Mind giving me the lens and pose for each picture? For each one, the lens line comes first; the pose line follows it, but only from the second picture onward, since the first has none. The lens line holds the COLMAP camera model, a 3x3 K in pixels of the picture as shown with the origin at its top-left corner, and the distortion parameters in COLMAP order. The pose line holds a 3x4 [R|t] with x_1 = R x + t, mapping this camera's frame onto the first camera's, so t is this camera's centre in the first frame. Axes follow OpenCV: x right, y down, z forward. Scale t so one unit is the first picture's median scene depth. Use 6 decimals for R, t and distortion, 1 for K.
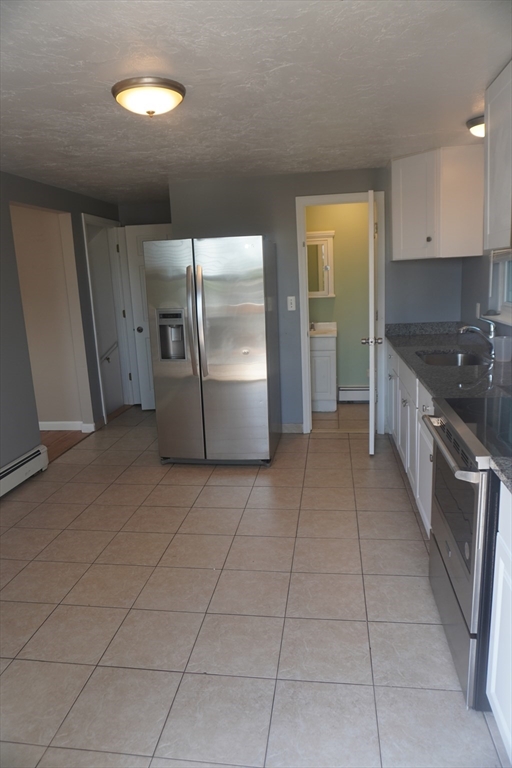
lens RADIAL K [[512.9, 0, 256.0], [0, 512.9, 384.0], [0, 0, 1]] dist [0.005171, 0.004313]
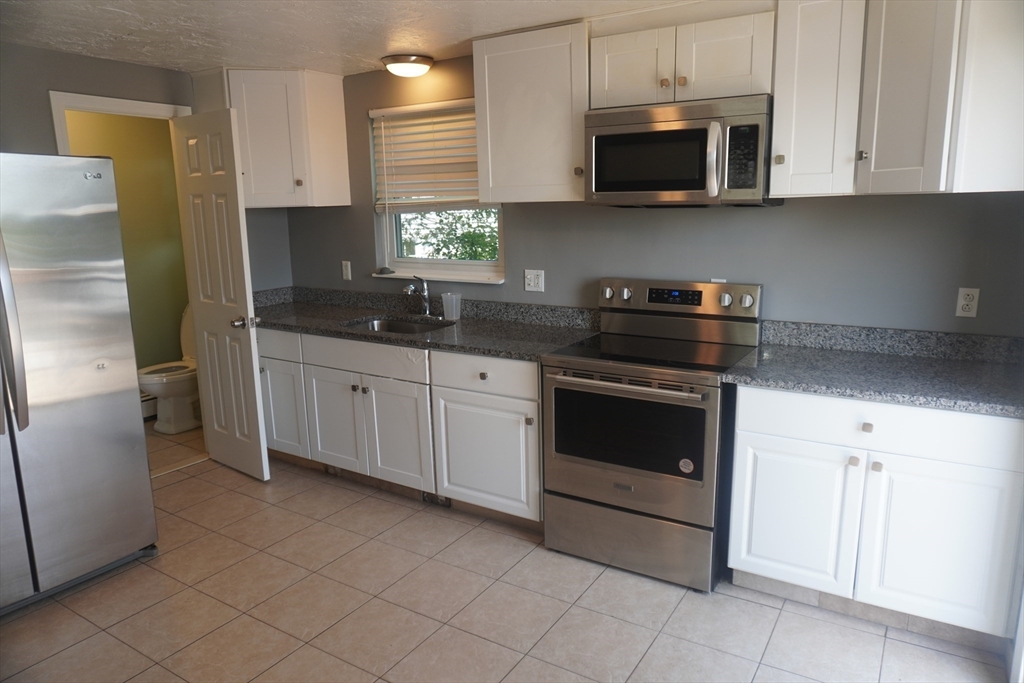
lens RADIAL K [[689.6, 0, 512.0], [0, 689.6, 341.5], [0, 0, 1]] dist [-0.058229, 0.051905]
pose [[0.405833, -0.136913, 0.903634, -0.539180], [0.179708, 0.981368, 0.067981, -0.061762], [-0.896105, 0.134802, 0.422876, 0.324641]]
